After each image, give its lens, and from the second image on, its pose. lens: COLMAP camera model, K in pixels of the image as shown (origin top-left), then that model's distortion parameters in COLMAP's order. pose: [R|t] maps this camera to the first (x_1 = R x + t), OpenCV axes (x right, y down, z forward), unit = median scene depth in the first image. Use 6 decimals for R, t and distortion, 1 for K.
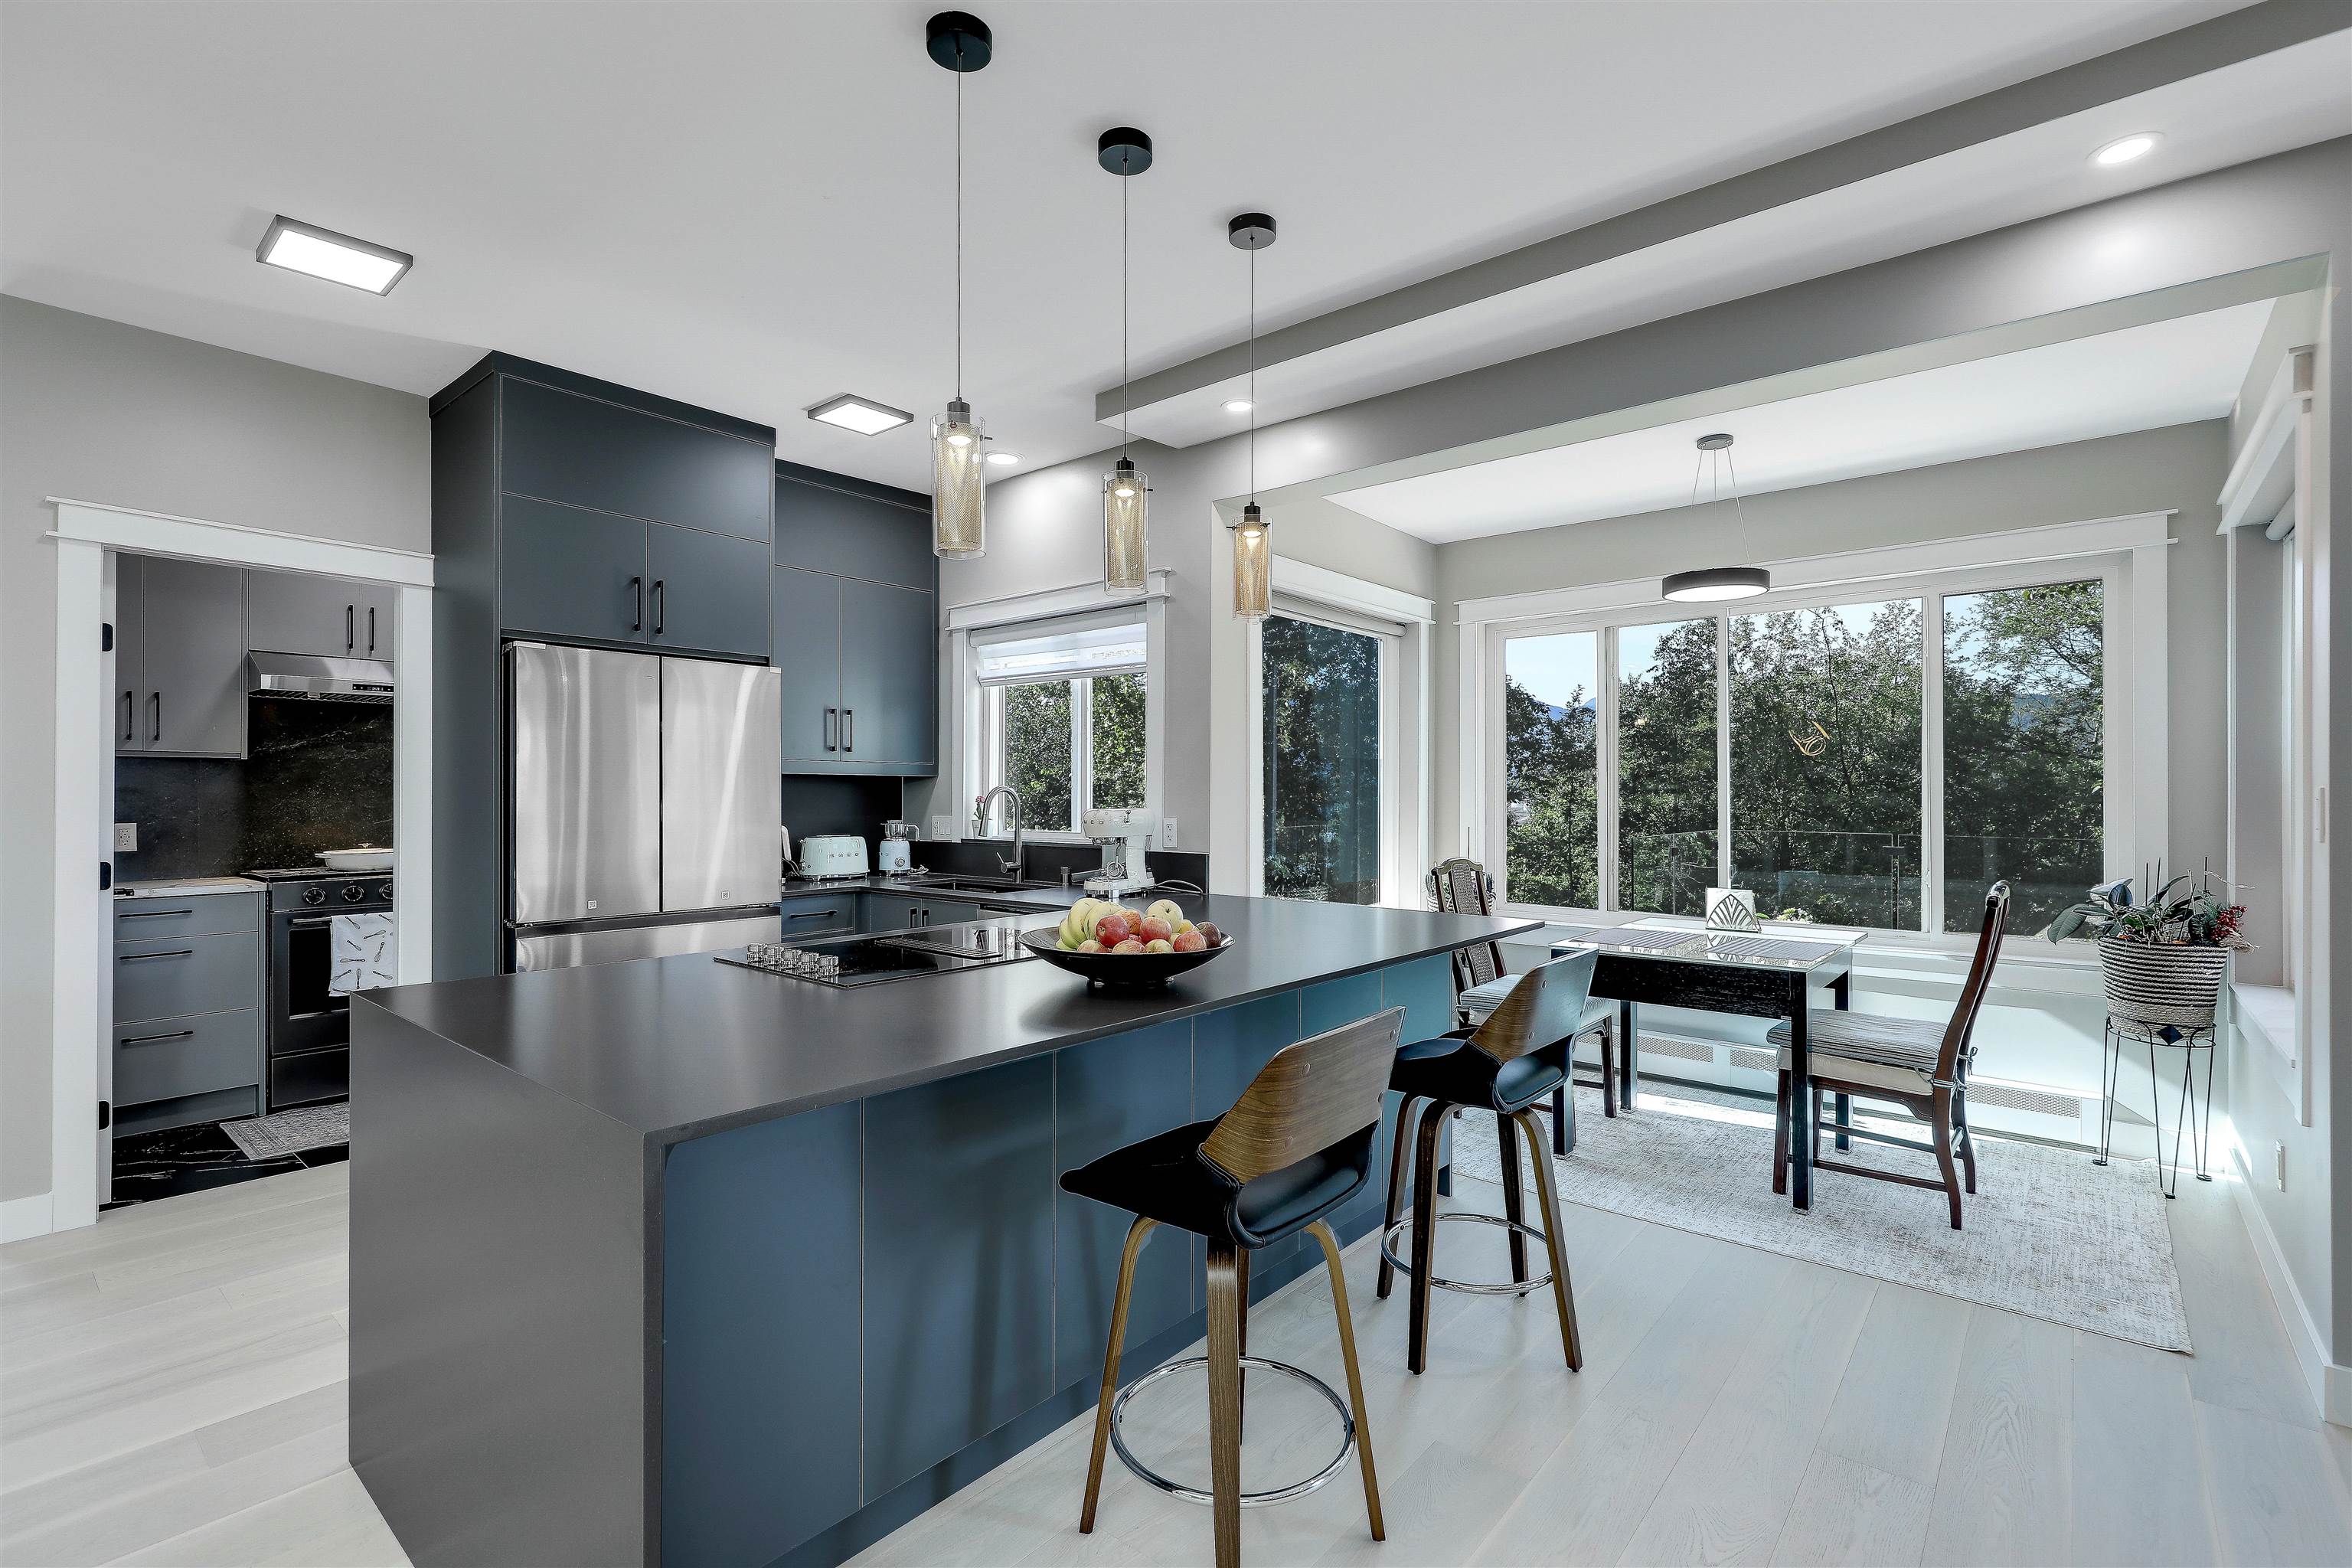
lens RADIAL K [[1061.5, 0, 1183.7], [0, 1061.5, 793.4], [0, 0, 1]] dist [0.002508, -0.000210]
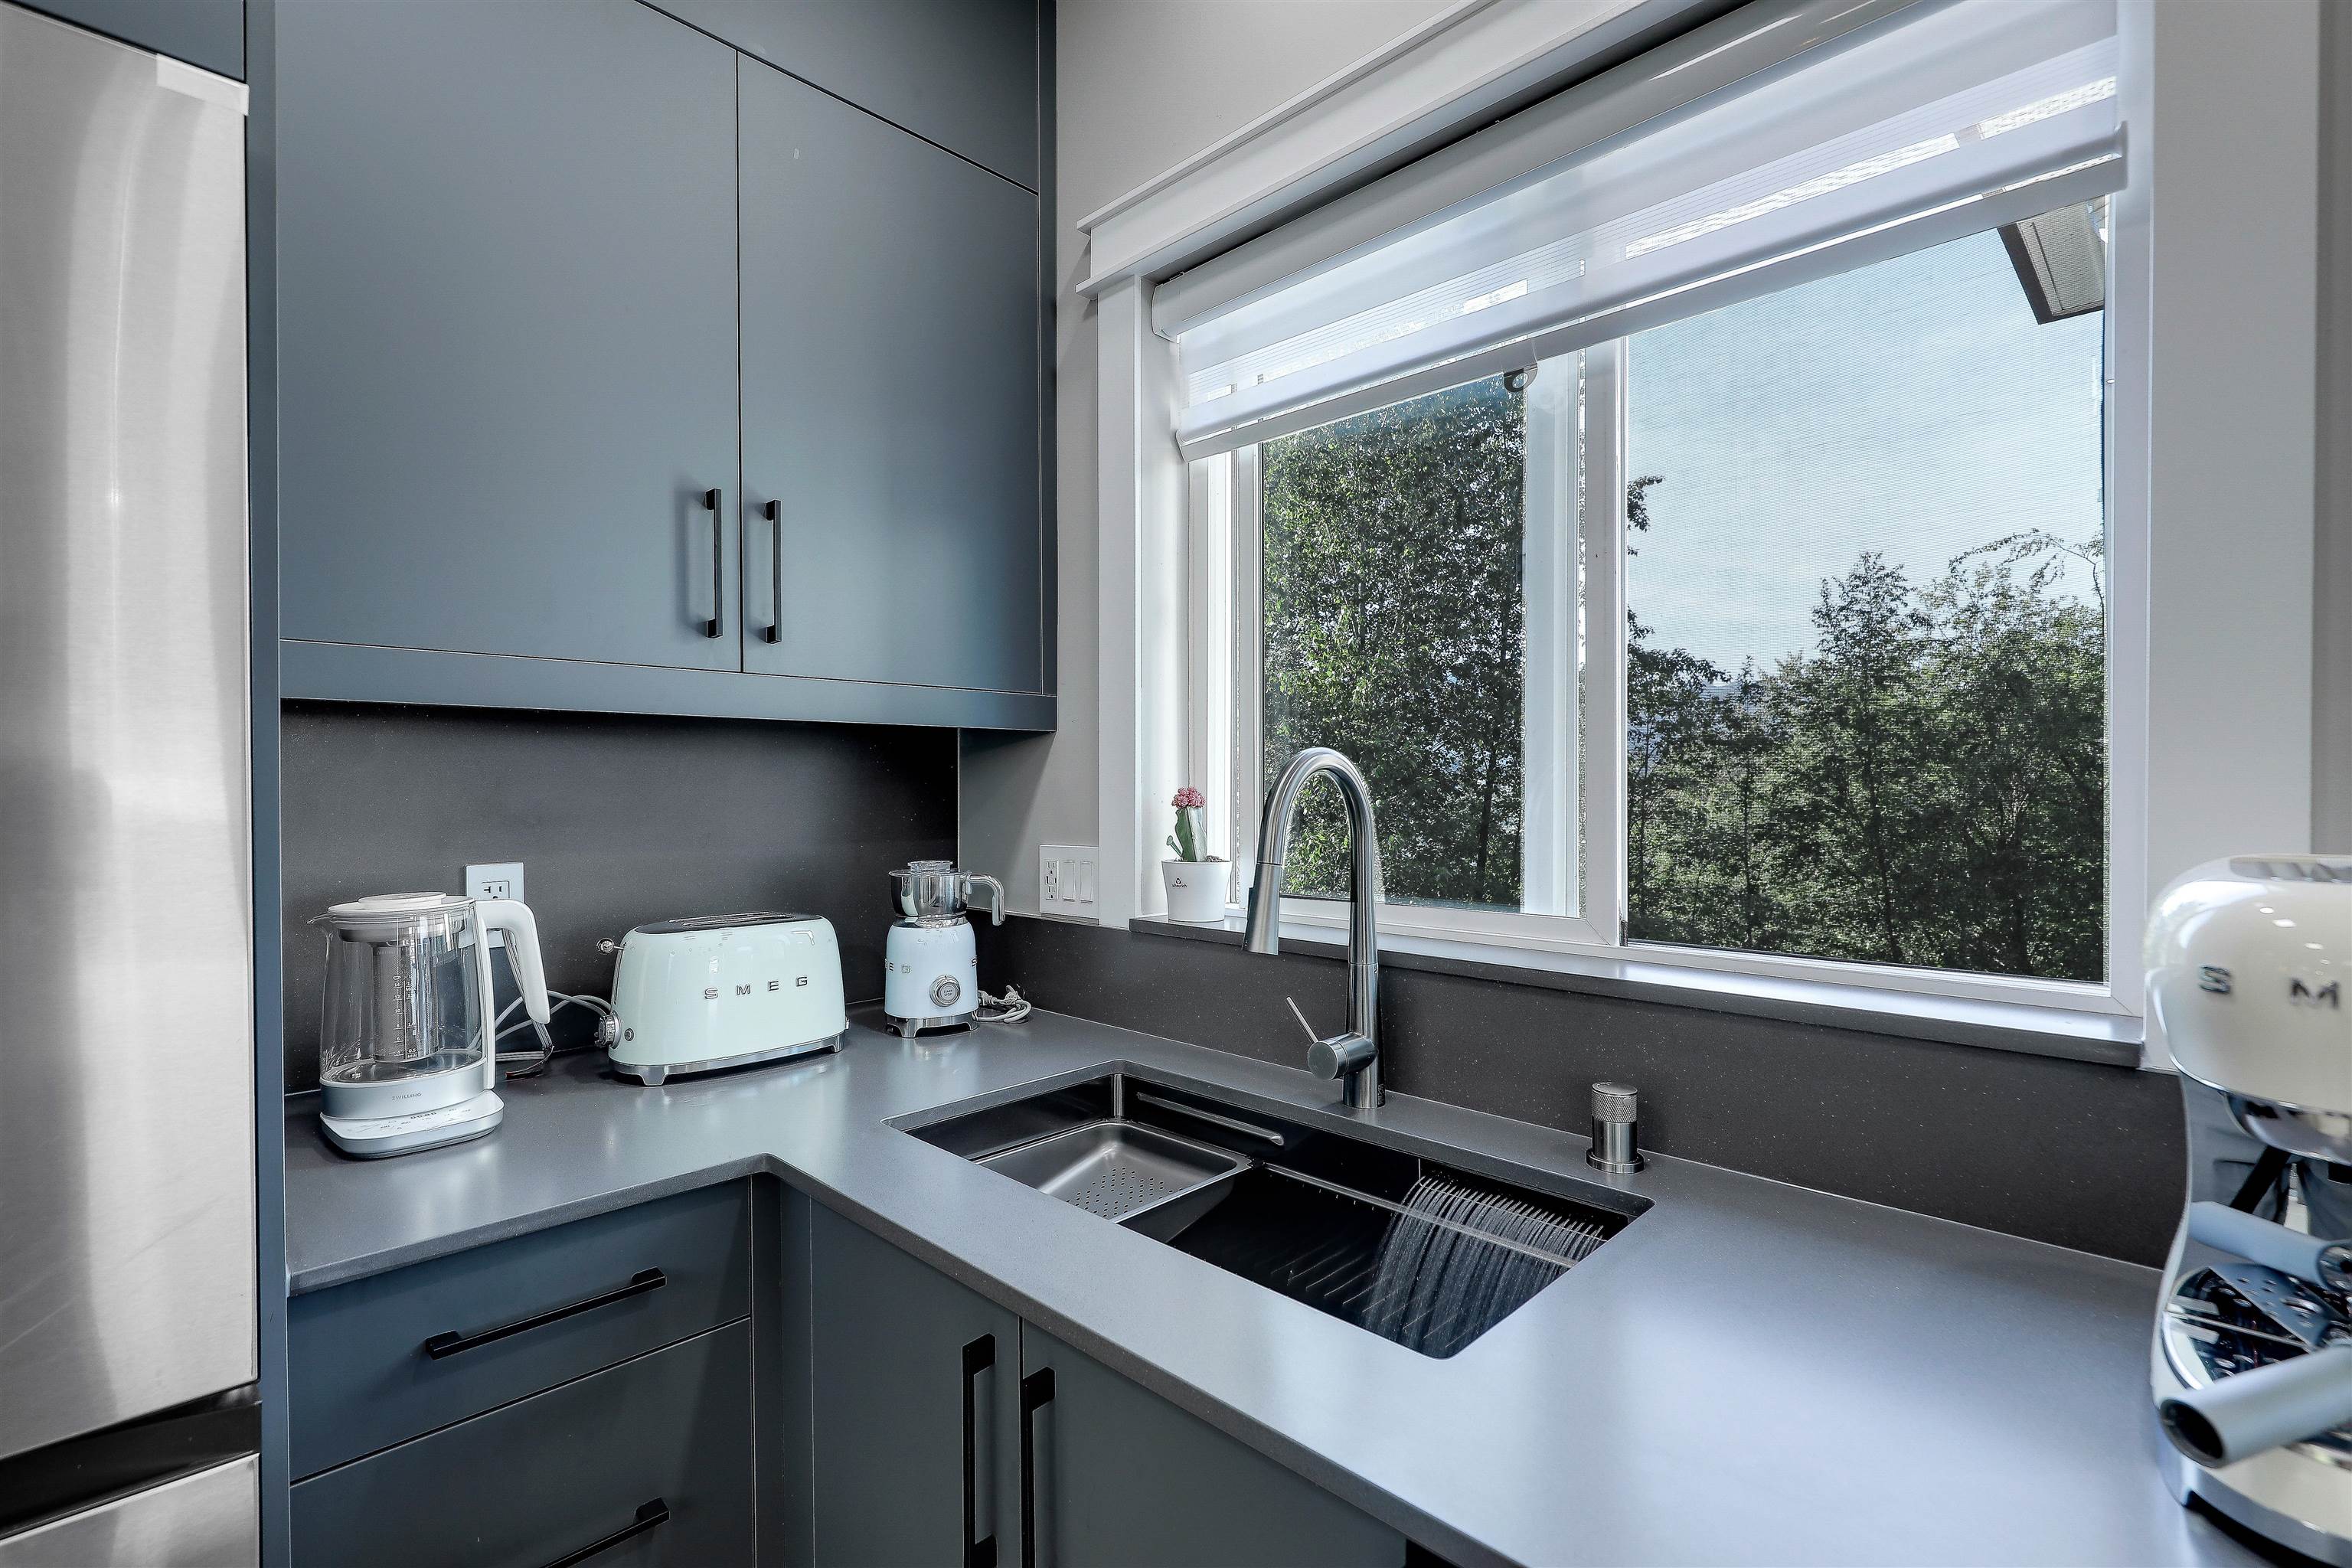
lens RADIAL K [[1061.5, 0, 1179.5], [0, 1061.5, 774.8], [0, 0, 1]] dist [0.002508, -0.000210]
pose [[0.996854, -0.008862, -0.078762, -0.168631], [0.008070, 0.999914, -0.010375, 0.001987], [0.078847, 0.009707, 0.996839, 0.676718]]
